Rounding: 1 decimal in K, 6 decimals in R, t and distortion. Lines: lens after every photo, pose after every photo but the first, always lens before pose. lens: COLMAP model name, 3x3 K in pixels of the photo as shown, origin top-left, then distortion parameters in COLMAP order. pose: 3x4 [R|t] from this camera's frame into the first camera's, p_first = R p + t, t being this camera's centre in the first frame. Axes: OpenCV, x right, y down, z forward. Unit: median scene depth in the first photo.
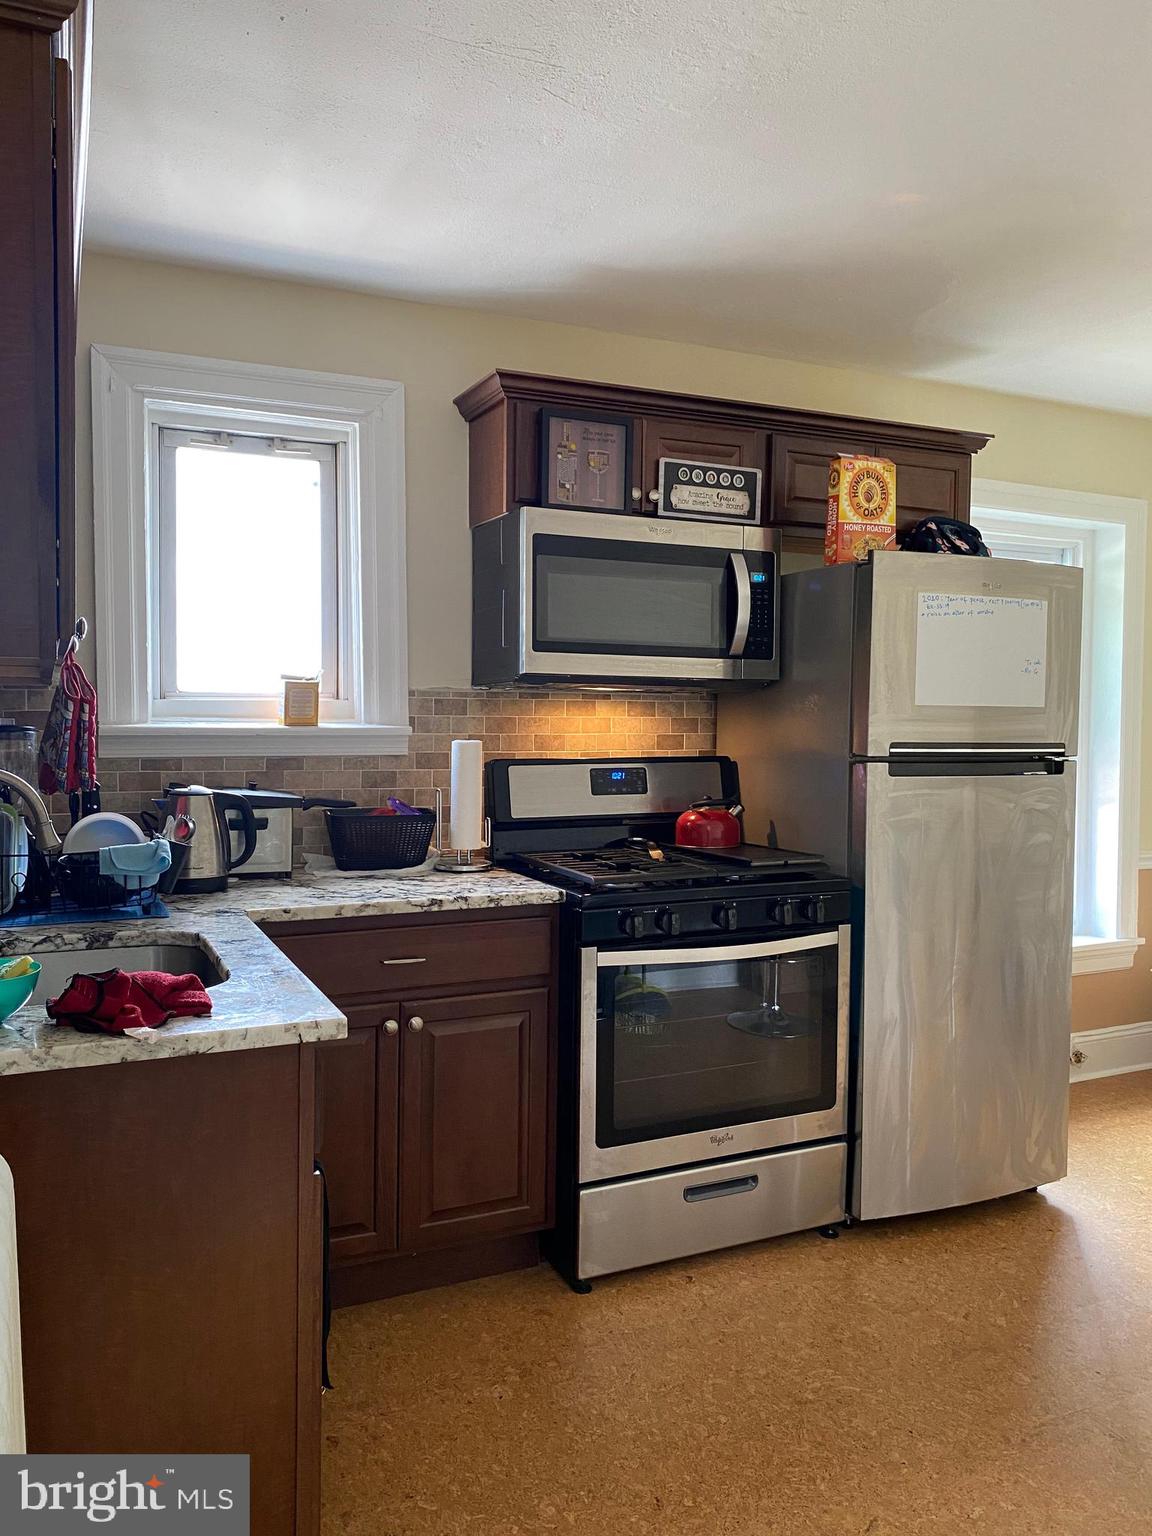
lens RADIAL K [[1167.7, 0, 588.6], [0, 1167.7, 758.4], [0, 0, 1]] dist [0.058348, -0.077372]
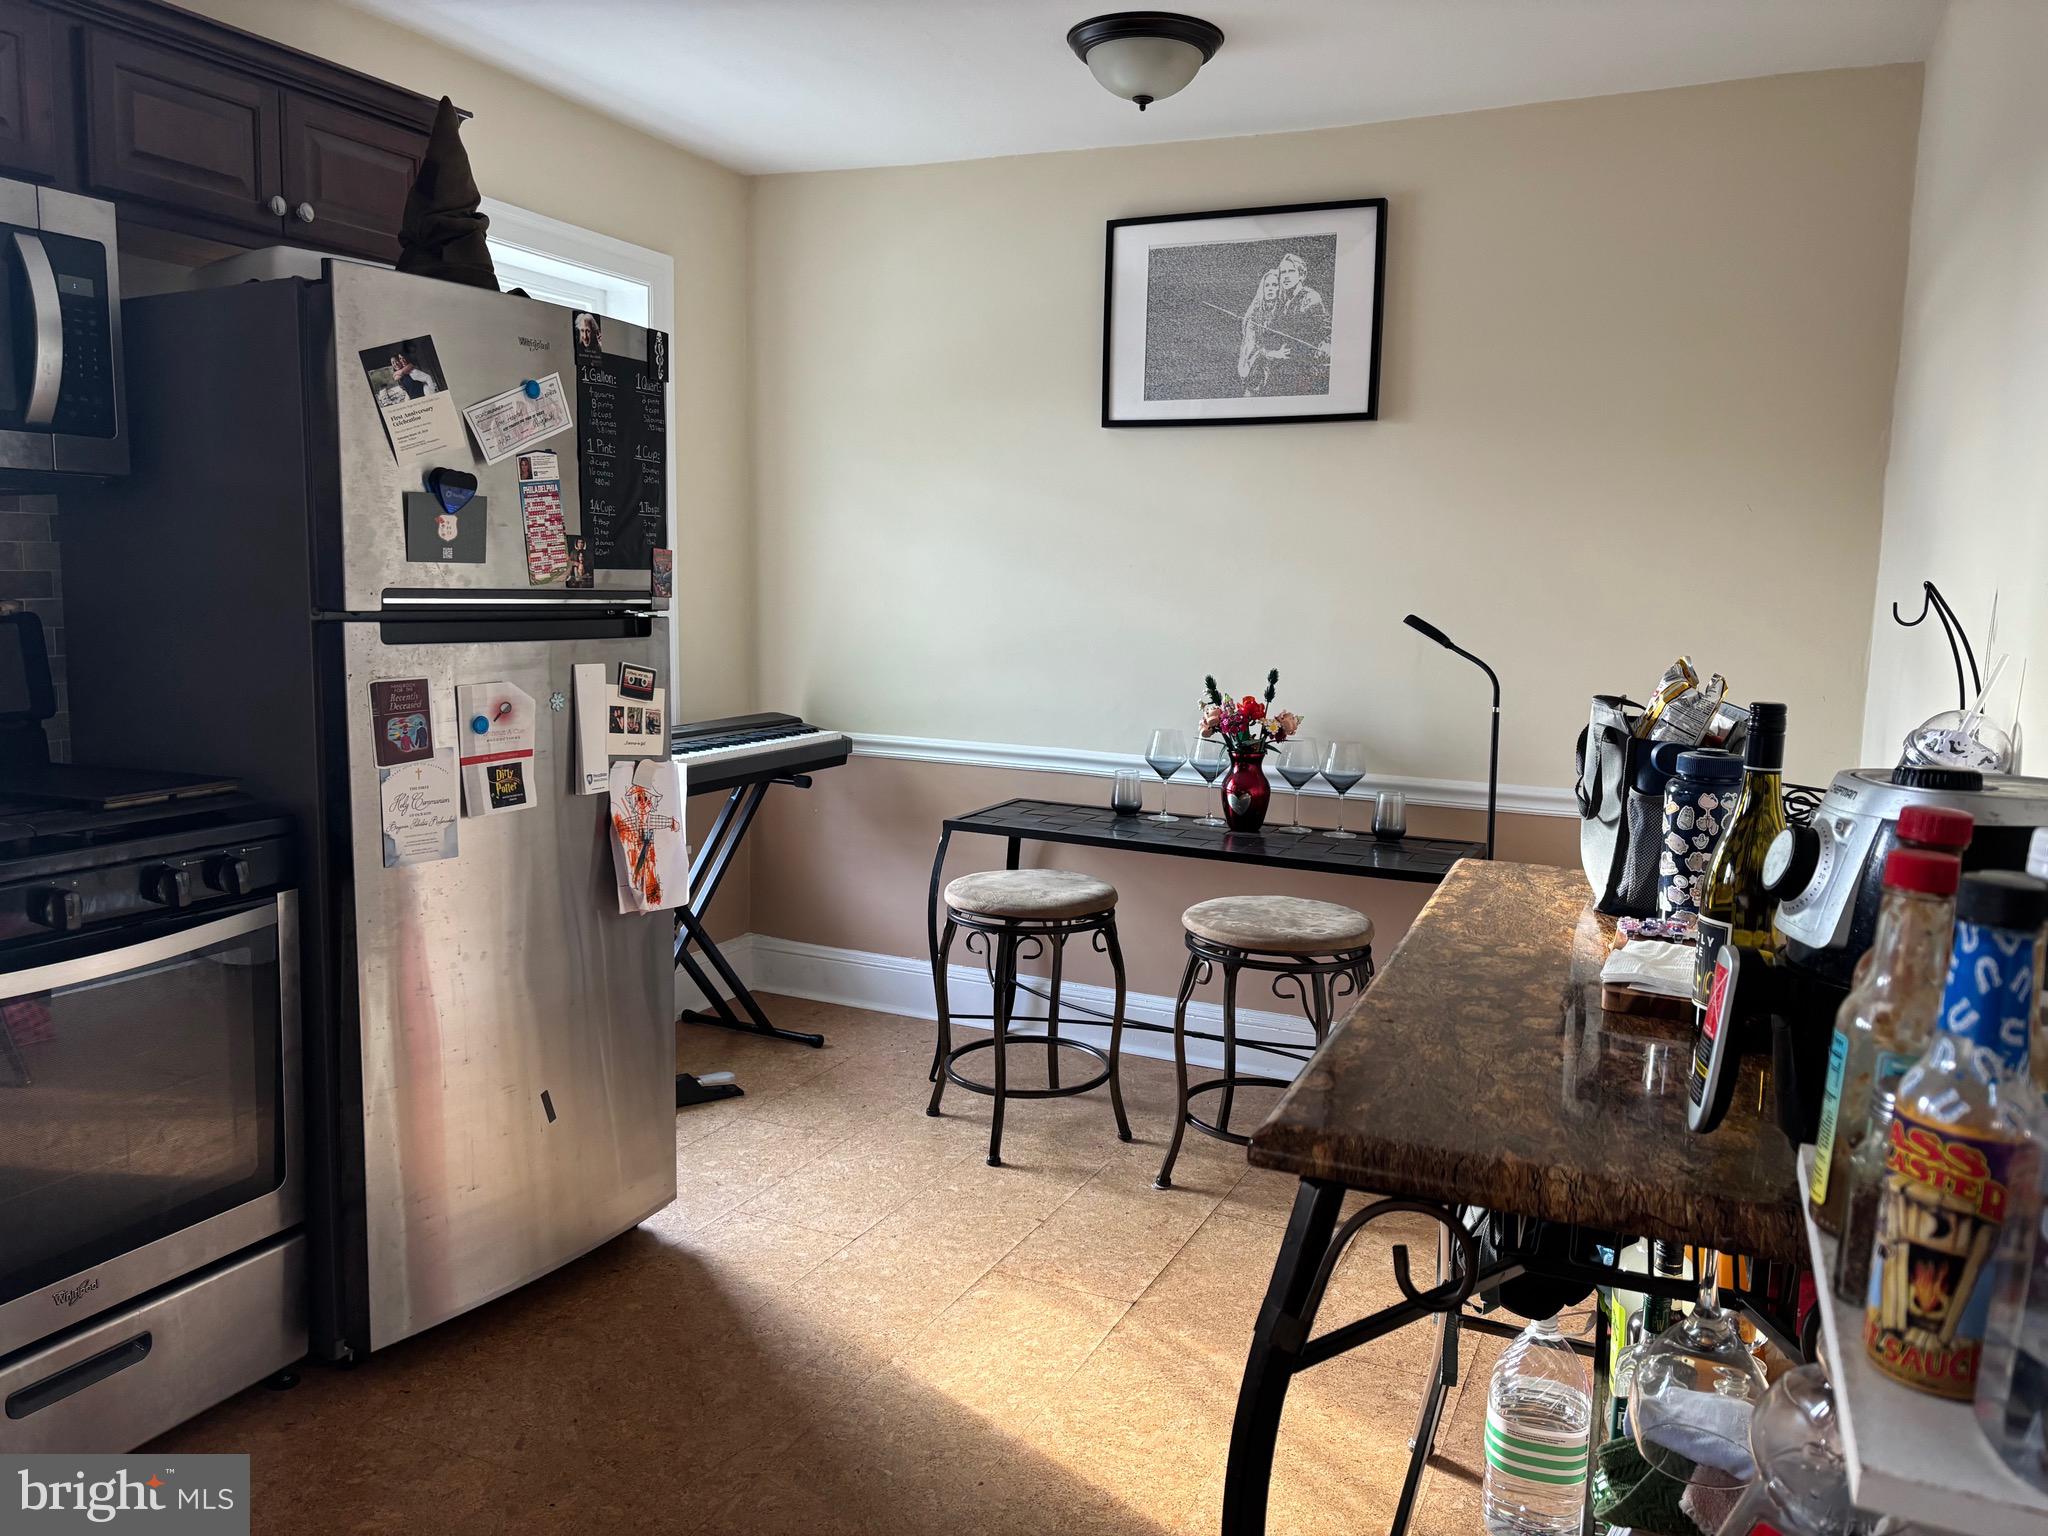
lens RADIAL K [[1537.1, 0, 1033.2], [0, 1537.1, 763.5], [0, 0, 1]] dist [0.051753, -0.055782]
pose [[0.762547, -0.073530, 0.642740, 0.002331], [0.009460, 0.994681, 0.102569, -0.001824], [-0.646863, -0.072133, 0.759187, 0.150642]]
